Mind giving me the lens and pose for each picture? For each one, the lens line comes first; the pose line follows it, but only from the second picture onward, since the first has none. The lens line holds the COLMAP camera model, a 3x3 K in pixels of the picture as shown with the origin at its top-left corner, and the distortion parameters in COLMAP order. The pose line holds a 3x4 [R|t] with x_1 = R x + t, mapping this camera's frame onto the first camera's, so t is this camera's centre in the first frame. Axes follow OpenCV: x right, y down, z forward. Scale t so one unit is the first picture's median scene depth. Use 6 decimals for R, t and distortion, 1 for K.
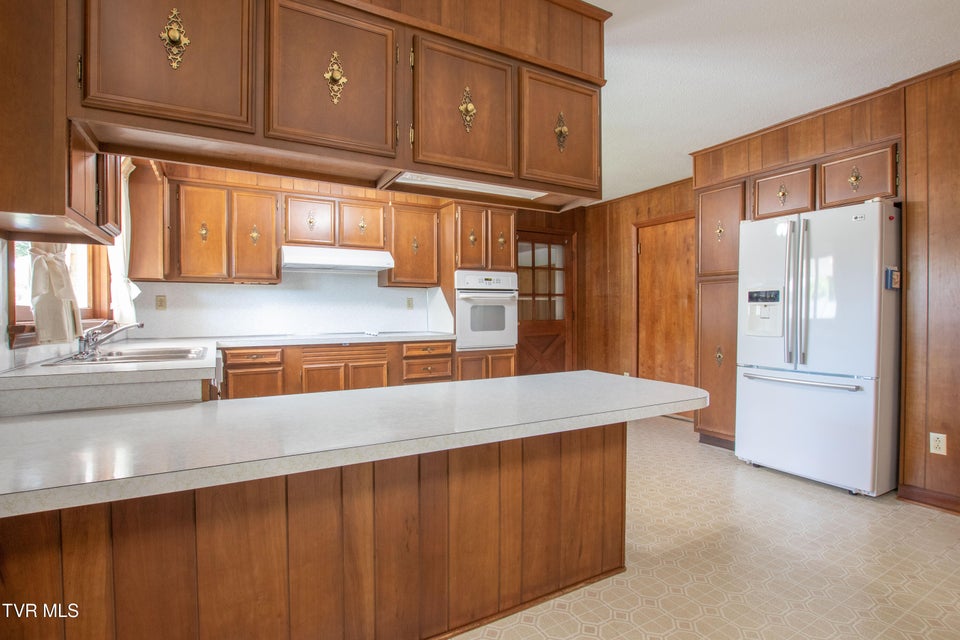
lens RADIAL K [[461.9, 0, 476.5], [0, 461.9, 318.6], [0, 0, 1]] dist [-0.000808, 0.000034]
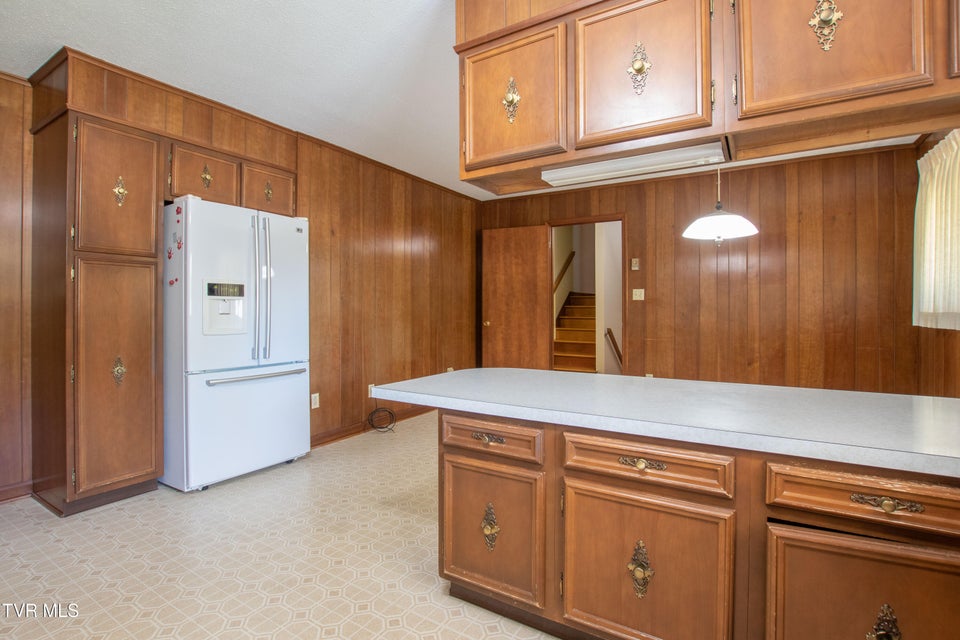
lens RADIAL K [[461.9, 0, 467.5], [0, 461.9, 307.4], [0, 0, 1]] dist [-0.000808, 0.000034]
pose [[-0.460585, 0.003582, 0.887608, -0.389661], [0.010164, 0.999948, 0.001239, -0.010599], [-0.887557, 0.009593, -0.460598, 1.000926]]
